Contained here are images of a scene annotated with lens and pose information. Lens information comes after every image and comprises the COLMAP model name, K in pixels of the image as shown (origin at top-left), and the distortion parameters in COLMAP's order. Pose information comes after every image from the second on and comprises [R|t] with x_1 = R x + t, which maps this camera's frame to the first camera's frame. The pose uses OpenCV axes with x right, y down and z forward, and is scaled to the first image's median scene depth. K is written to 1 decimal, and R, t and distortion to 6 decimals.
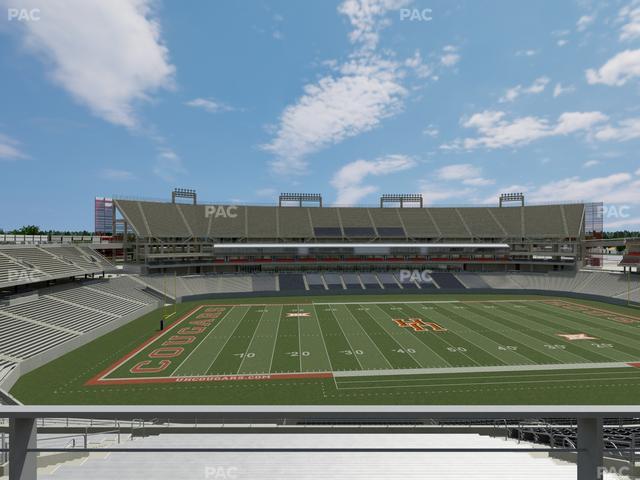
lens RADIAL K [[319.8, 0, 320.0], [0, 319.8, 240.0], [0, 0, 1]] dist [-0.000586, 0.000131]
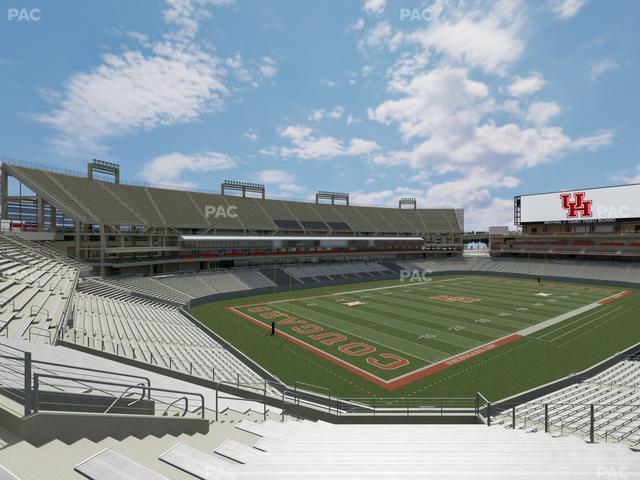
lens RADIAL K [[319.8, 0, 320.0], [0, 319.8, 240.0], [0, 0, 1]] dist [-0.000586, 0.000131]
pose [[0.852411, 0.000198, 0.522873, -0.431207], [-0.000193, 1.000000, -0.000065, 0.022930], [-0.522873, -0.000046, 0.852411, 0.130246]]
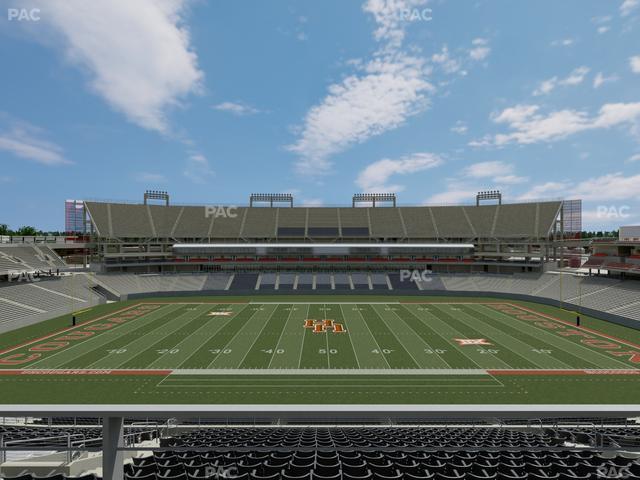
lens RADIAL K [[319.8, 0, 320.0], [0, 319.8, 240.0], [0, 0, 1]] dist [-0.000586, 0.000131]
pose [[0.996947, 0.000014, -0.078079, 0.207630], [-0.000012, 1.000000, 0.000018, -0.000019], [0.078079, -0.000017, 0.996947, 0.007623]]
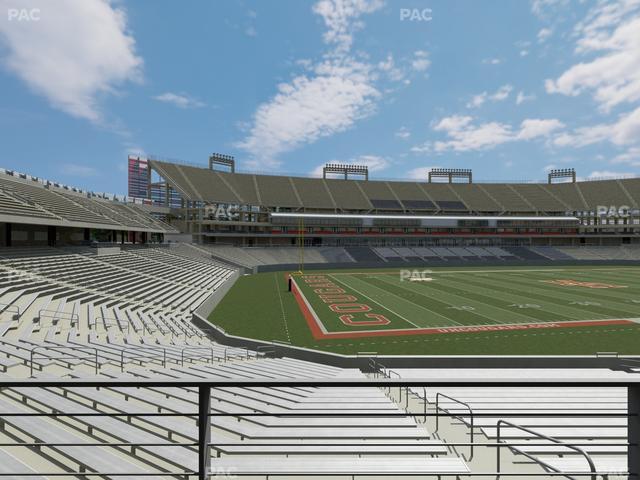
lens RADIAL K [[319.8, 0, 320.0], [0, 319.8, 240.0], [0, 0, 1]] dist [-0.000586, 0.000131]
pose [[0.996603, 0.000125, 0.082350, -0.256304], [-0.000133, 1.000000, 0.000093, 0.082912], [-0.082350, -0.000104, 0.996603, 0.116197]]
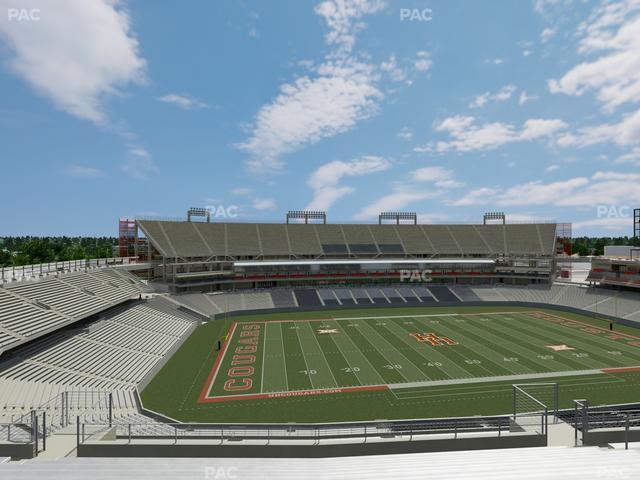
lens RADIAL K [[319.8, 0, 320.0], [0, 319.8, 240.0], [0, 0, 1]] dist [-0.000586, 0.000131]
pose [[0.997264, 0.000133, 0.073926, -0.115388], [-0.000130, 1.000000, -0.000044, -0.059722], [-0.073926, 0.000034, 0.997264, -0.092036]]
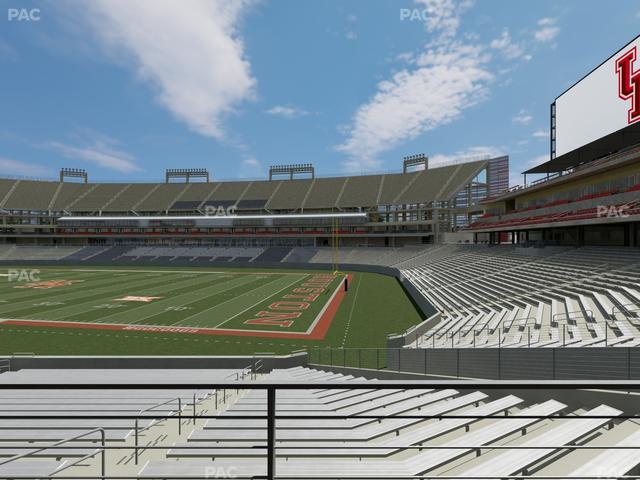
lens RADIAL K [[319.8, 0, 320.0], [0, 319.8, 240.0], [0, 0, 1]] dist [-0.000586, 0.000131]
pose [[0.972496, -0.000016, -0.232921, 0.673244], [0.000045, 1.000000, 0.000119, 0.082886], [0.232921, -0.000126, 0.972496, 0.189566]]
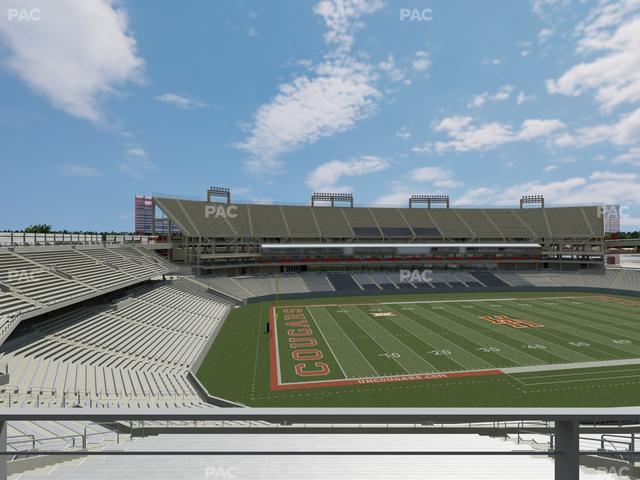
lens RADIAL K [[319.8, 0, 320.0], [0, 319.8, 240.0], [0, 0, 1]] dist [-0.000586, 0.000131]
pose [[0.996829, 0.000128, 0.079572, -0.218706], [-0.000130, 1.000000, 0.000012, 0.000095], [-0.079572, -0.000022, 0.996829, 0.009081]]
